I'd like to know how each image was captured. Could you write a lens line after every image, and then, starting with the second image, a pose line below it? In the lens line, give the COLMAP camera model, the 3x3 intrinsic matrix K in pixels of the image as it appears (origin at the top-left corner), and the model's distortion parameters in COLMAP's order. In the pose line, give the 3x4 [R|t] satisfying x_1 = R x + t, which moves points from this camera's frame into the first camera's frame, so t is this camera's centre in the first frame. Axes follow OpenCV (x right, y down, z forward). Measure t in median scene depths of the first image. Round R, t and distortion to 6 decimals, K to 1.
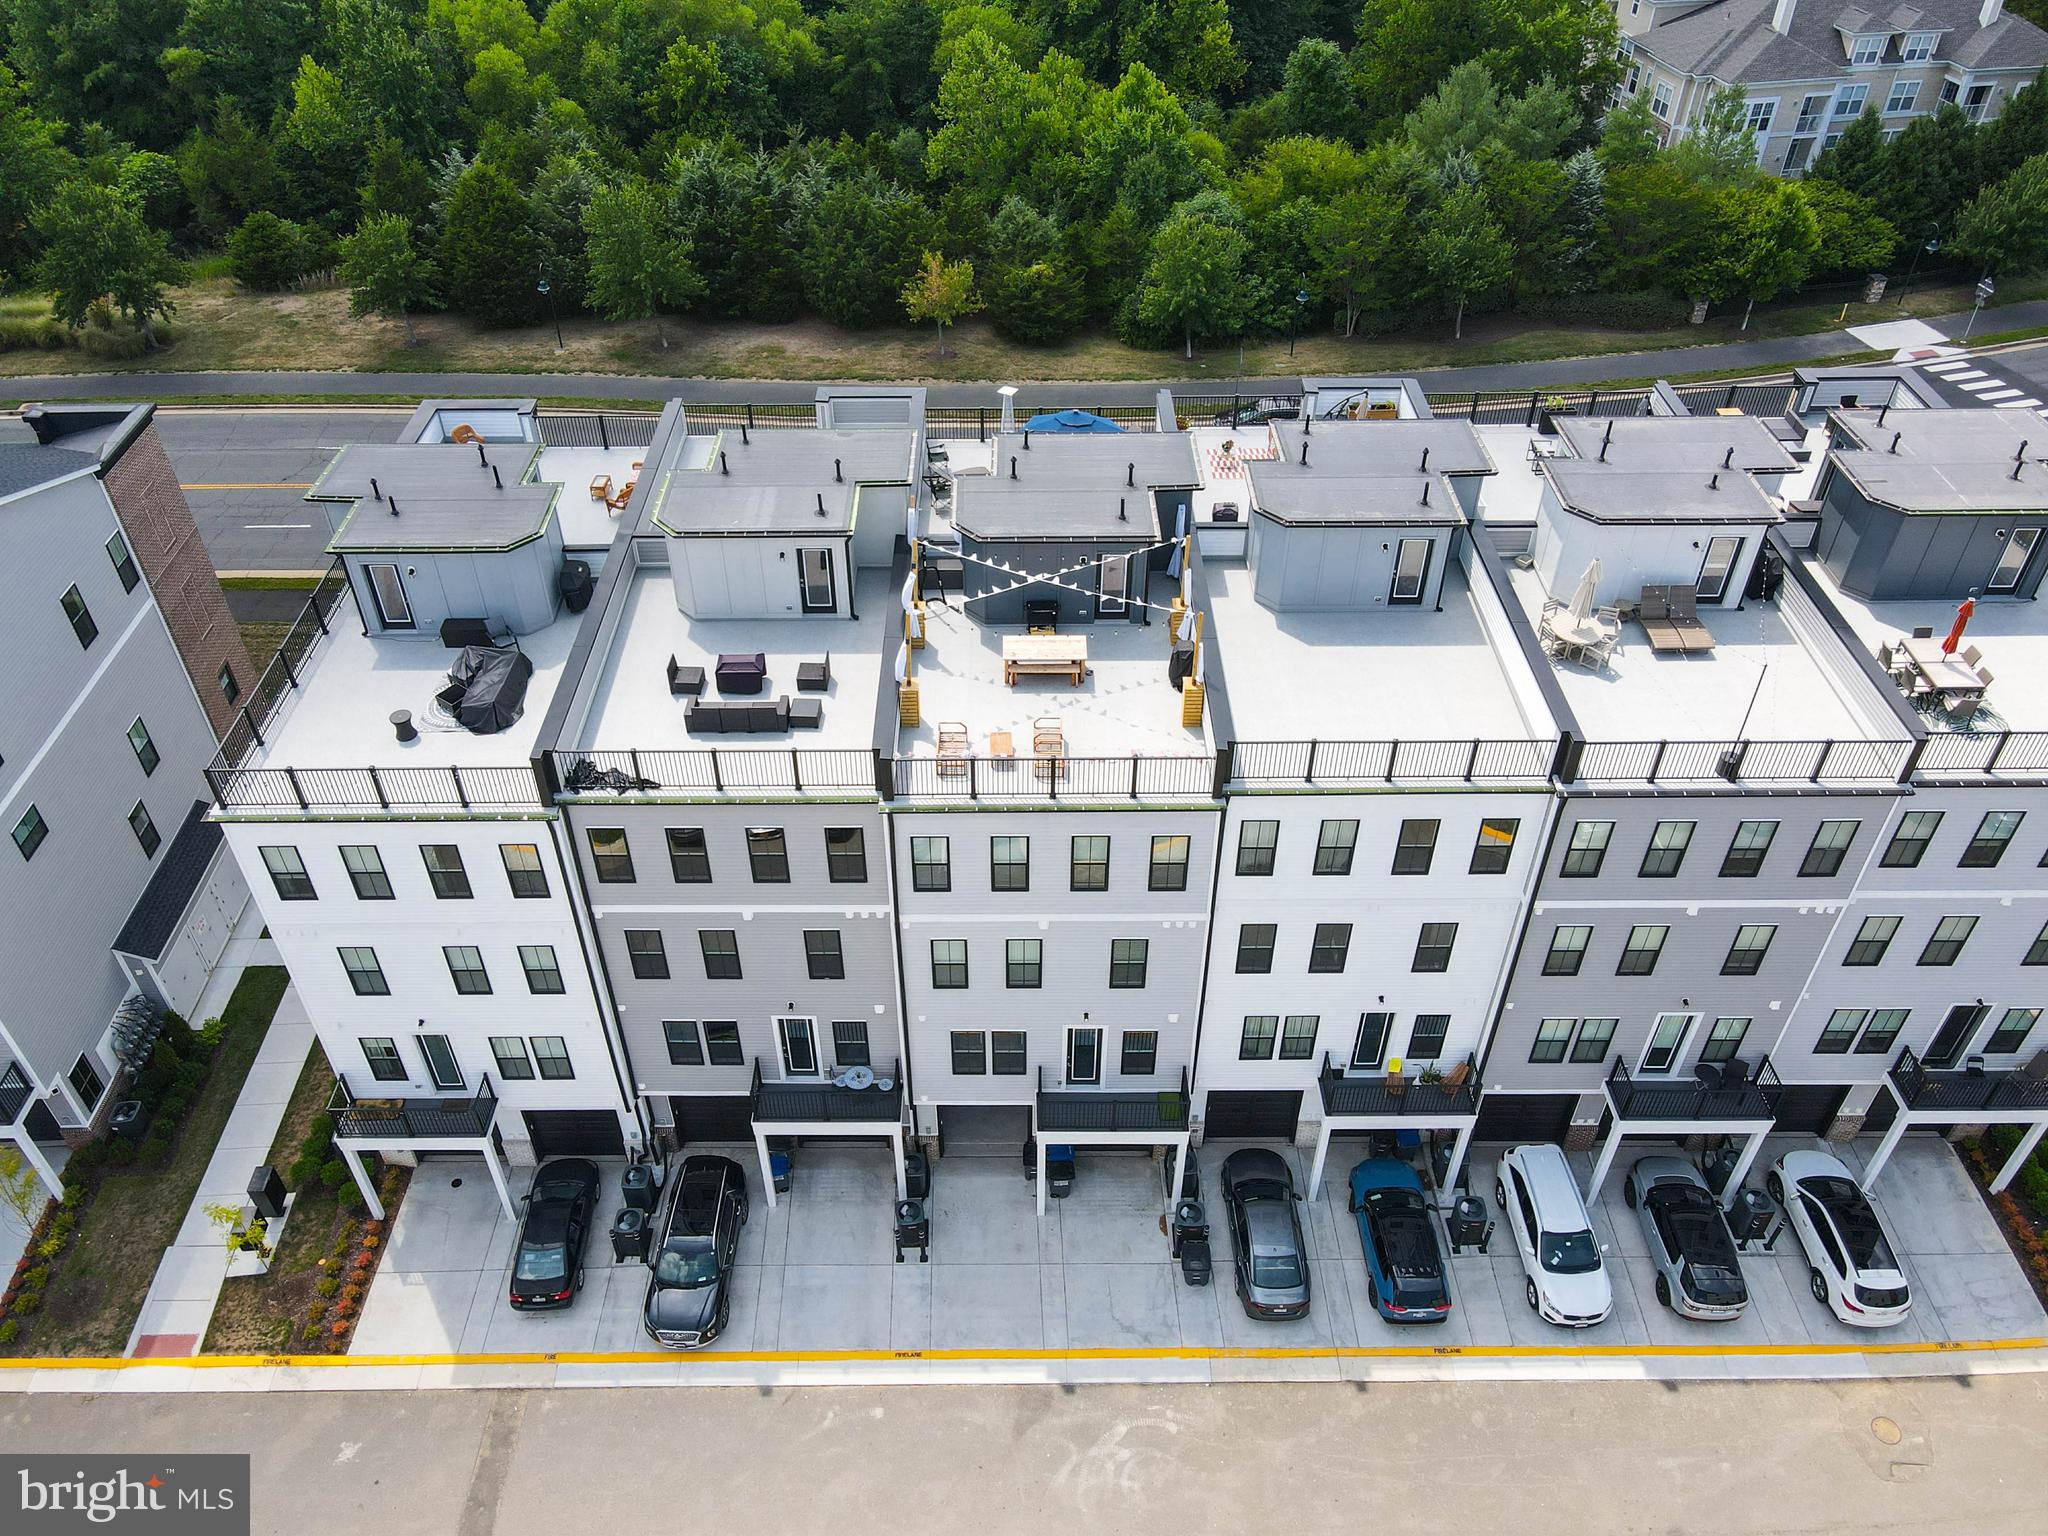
lens RADIAL K [[1464.3, 0, 997.1], [0, 1464.3, 764.9], [0, 0, 1]] dist [0.010608, 0.010809]
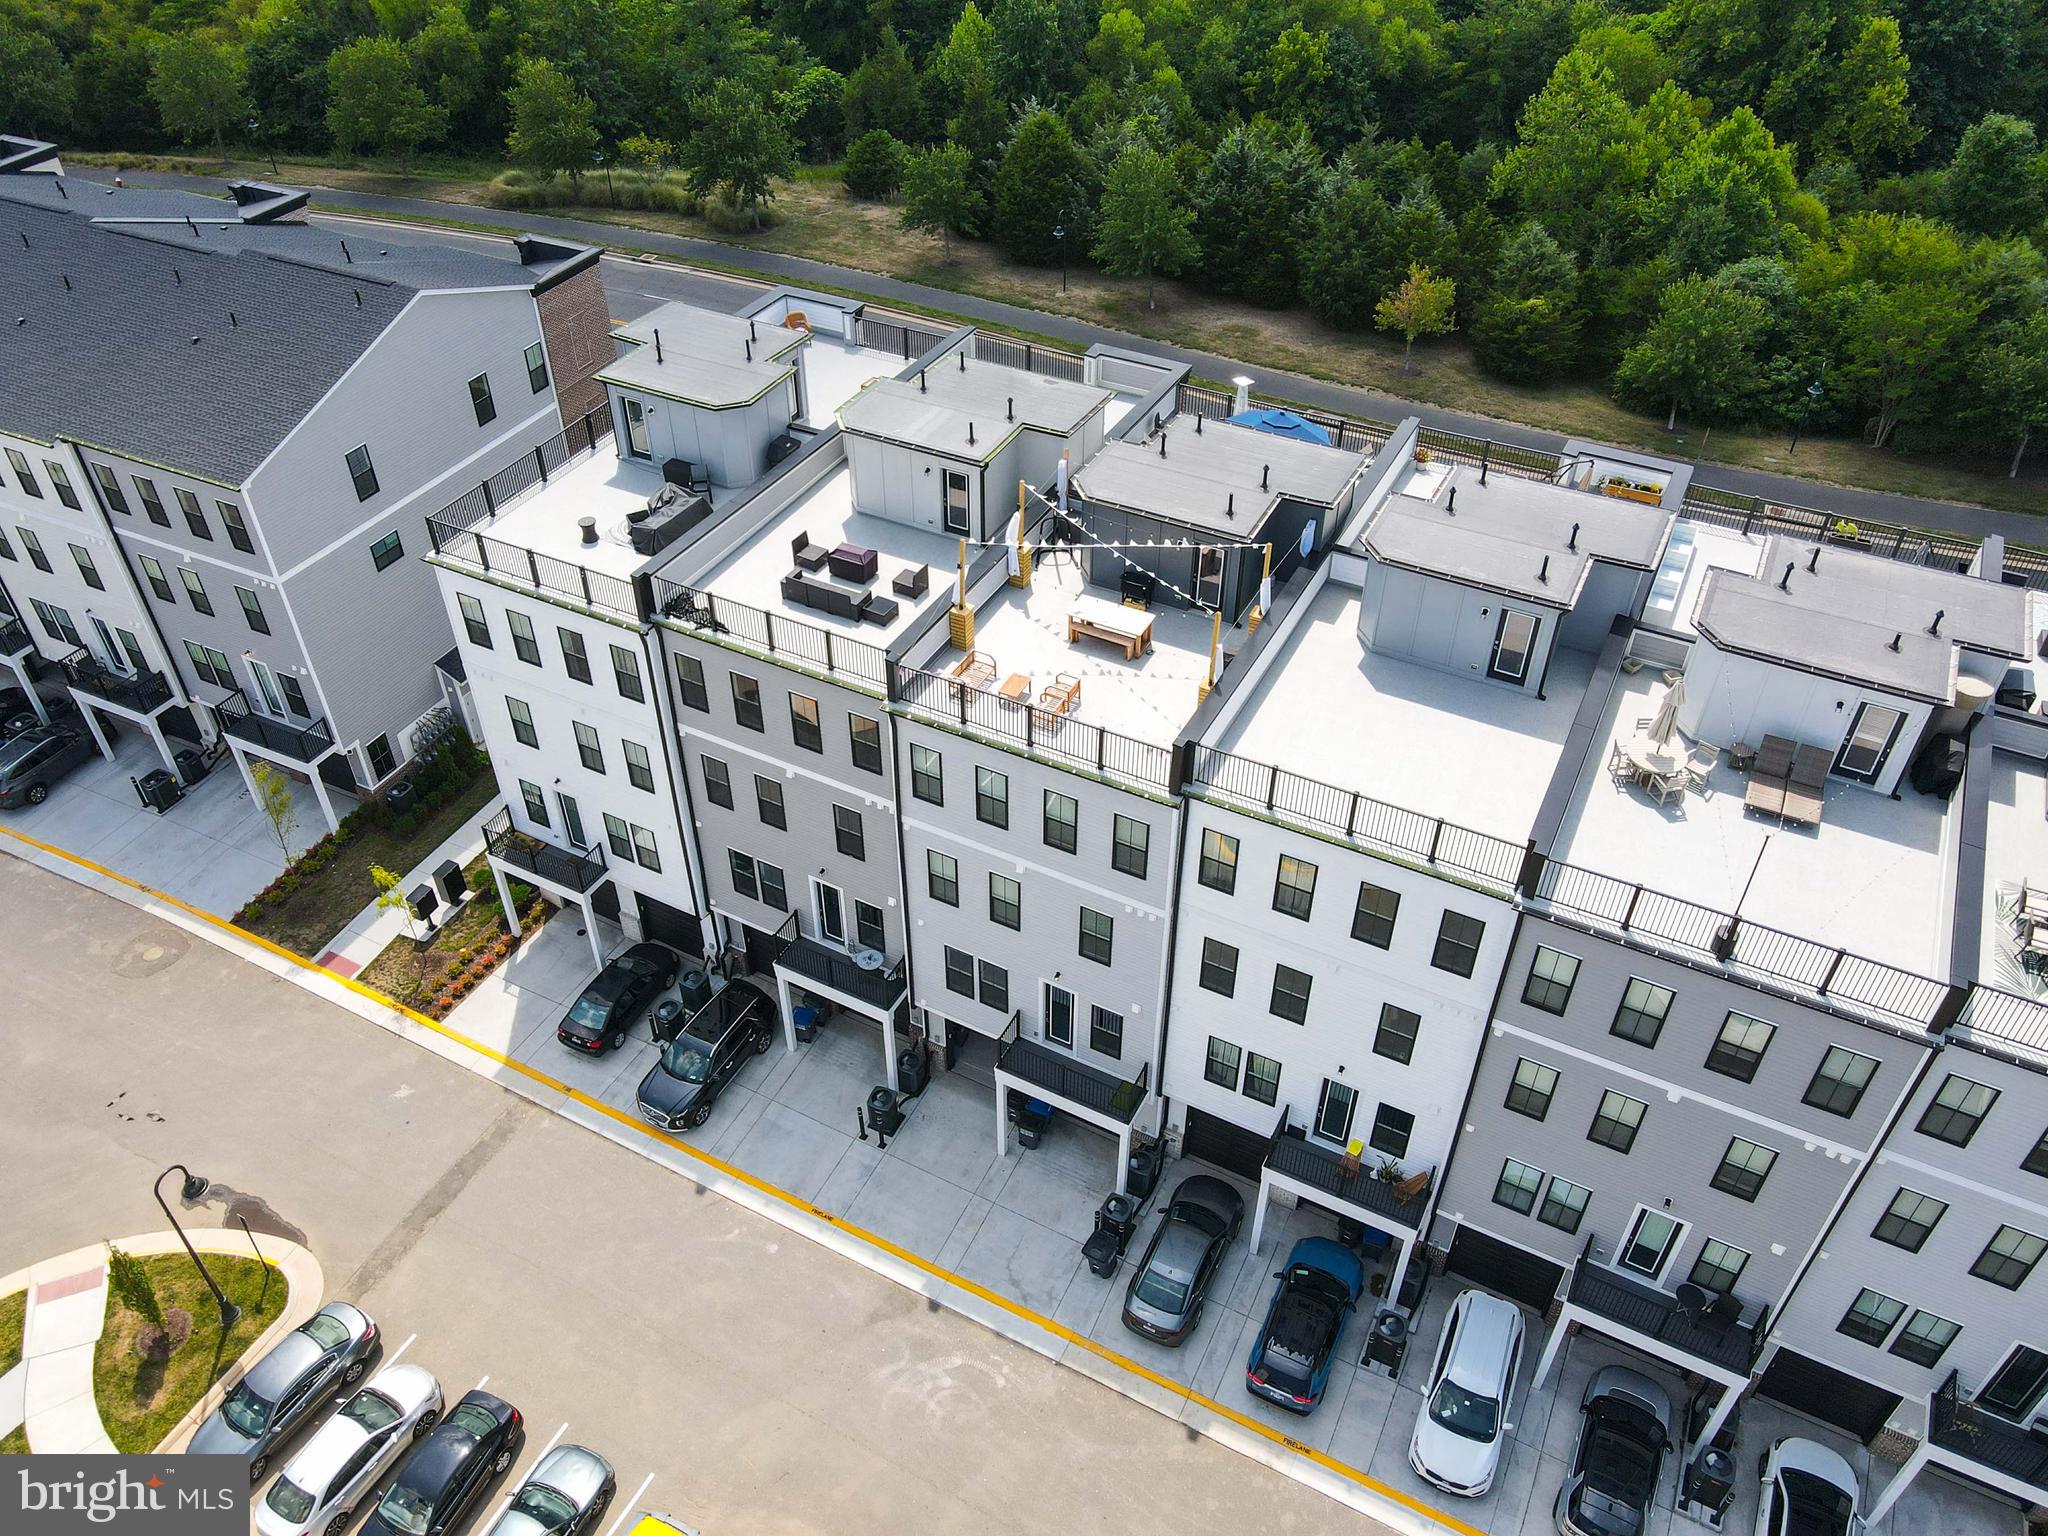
lens RADIAL K [[1460.6, 0, 1003.2], [0, 1460.6, 759.6], [0, 0, 1]] dist [0.006778, 0.005669]
pose [[0.881827, 0.303991, -0.360514, 0.335191], [-0.303850, 0.950916, 0.058601, -0.019226], [0.360633, 0.057866, 0.930911, 0.026704]]
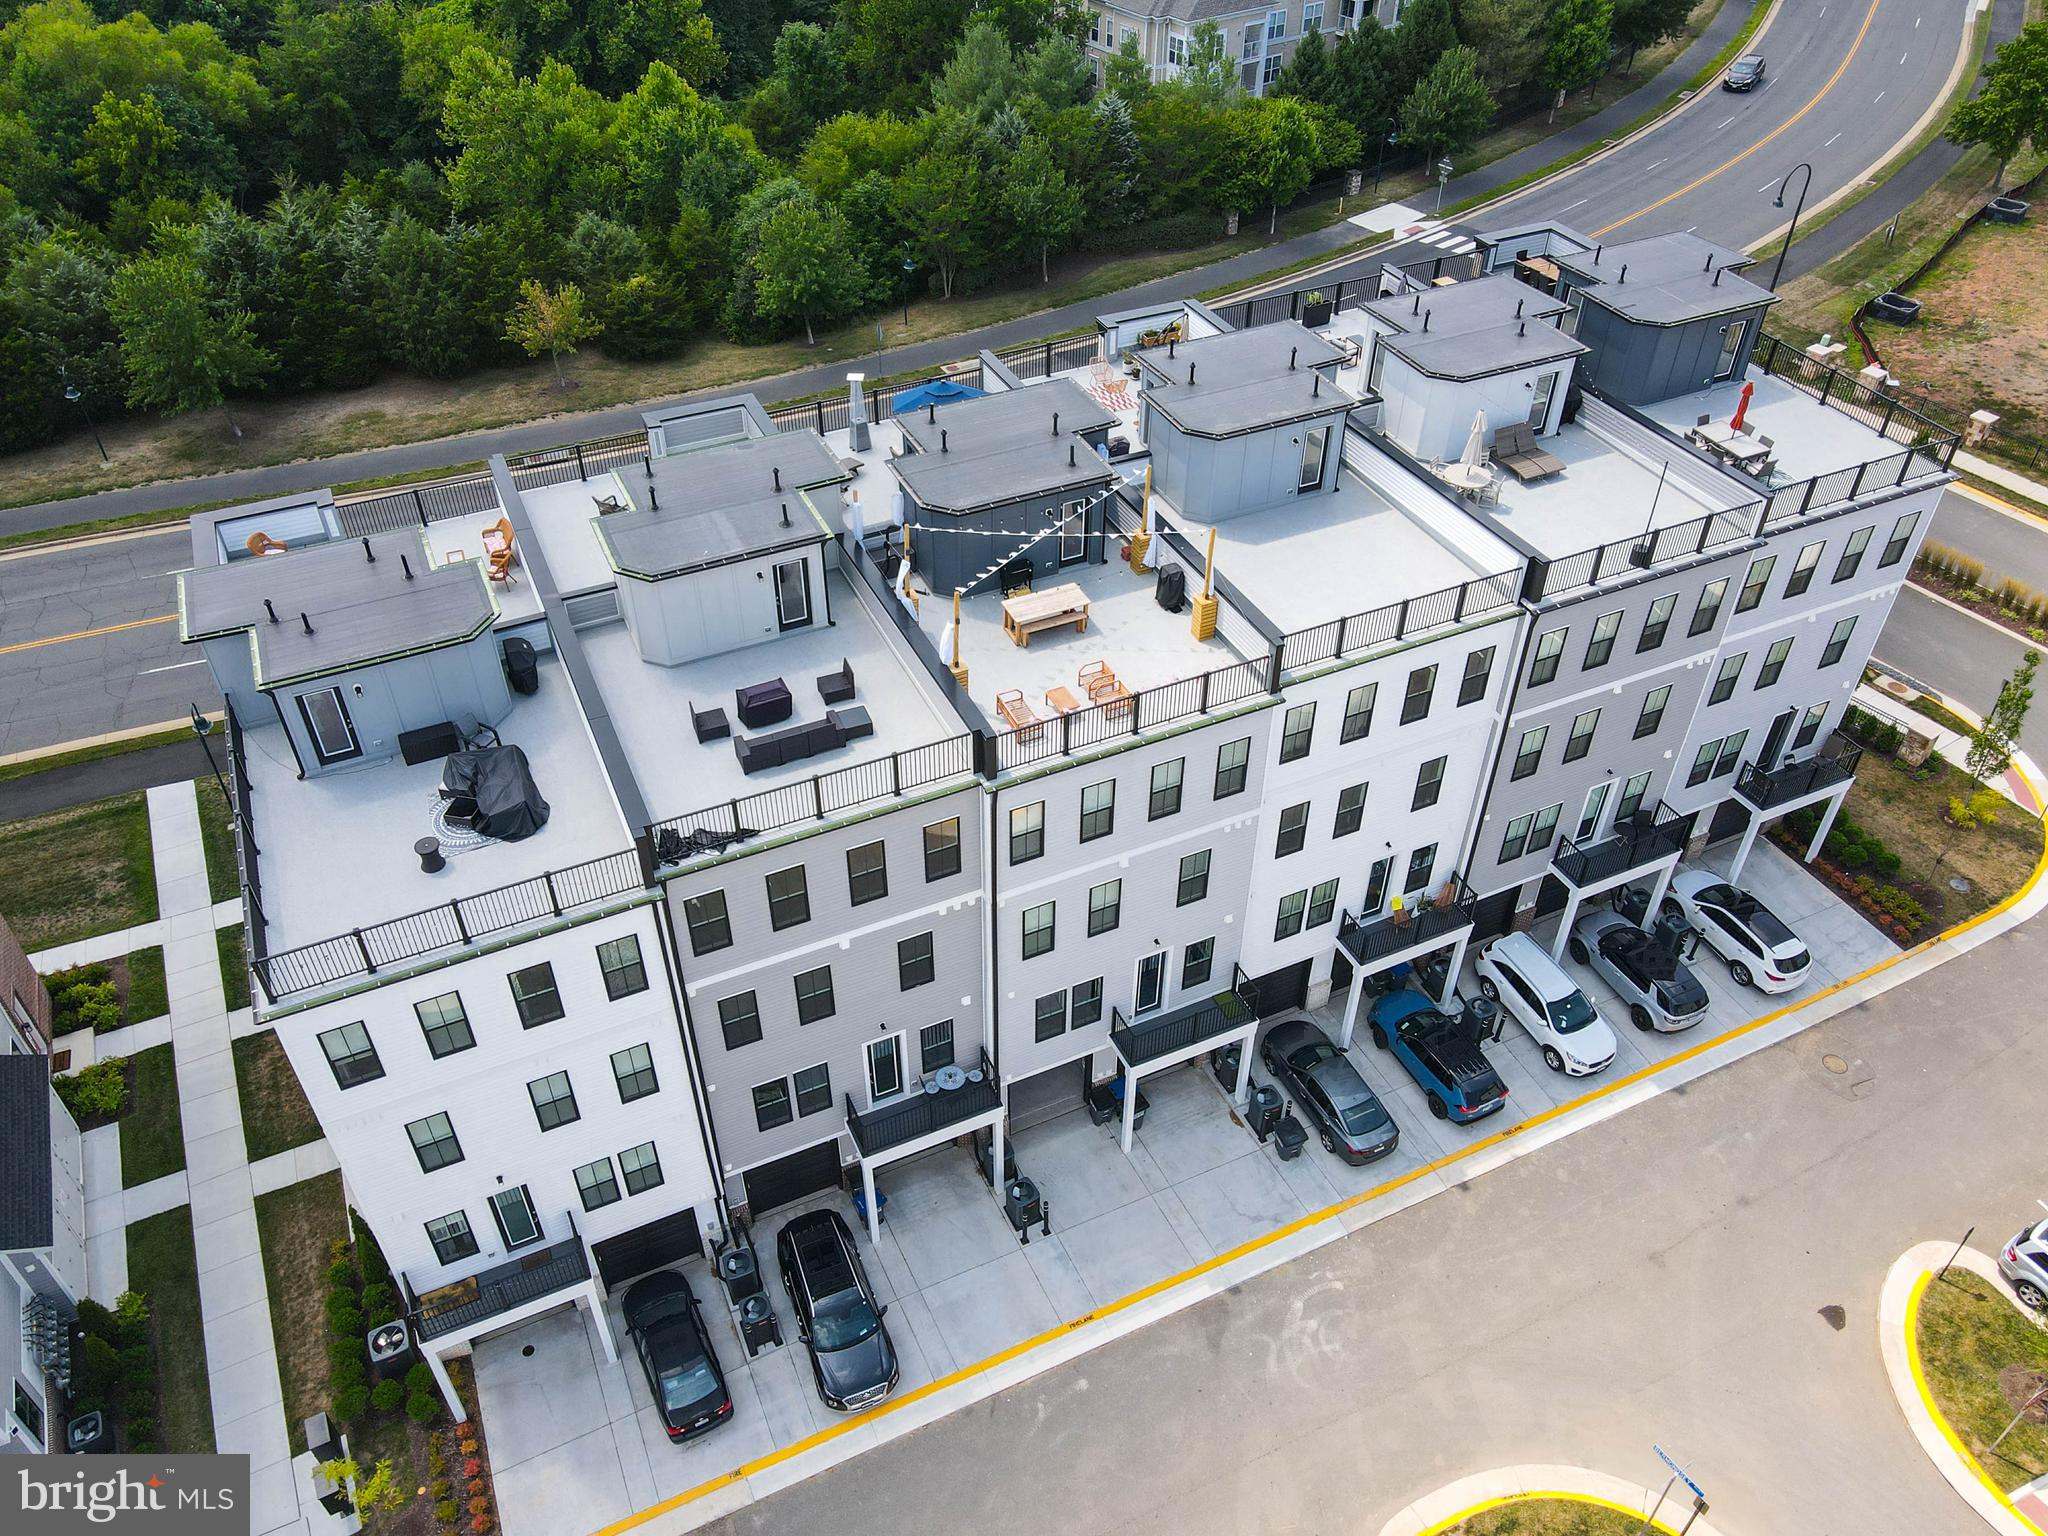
lens RADIAL K [[1468.2, 0, 995.1], [0, 1468.2, 766.2], [0, 0, 1]] dist [0.016286, 0.005947]
pose [[0.909679, -0.267784, 0.317453, -0.324689], [0.267985, 0.962422, 0.043915, -0.023089], [-0.317283, 0.045124, 0.947257, 0.047129]]
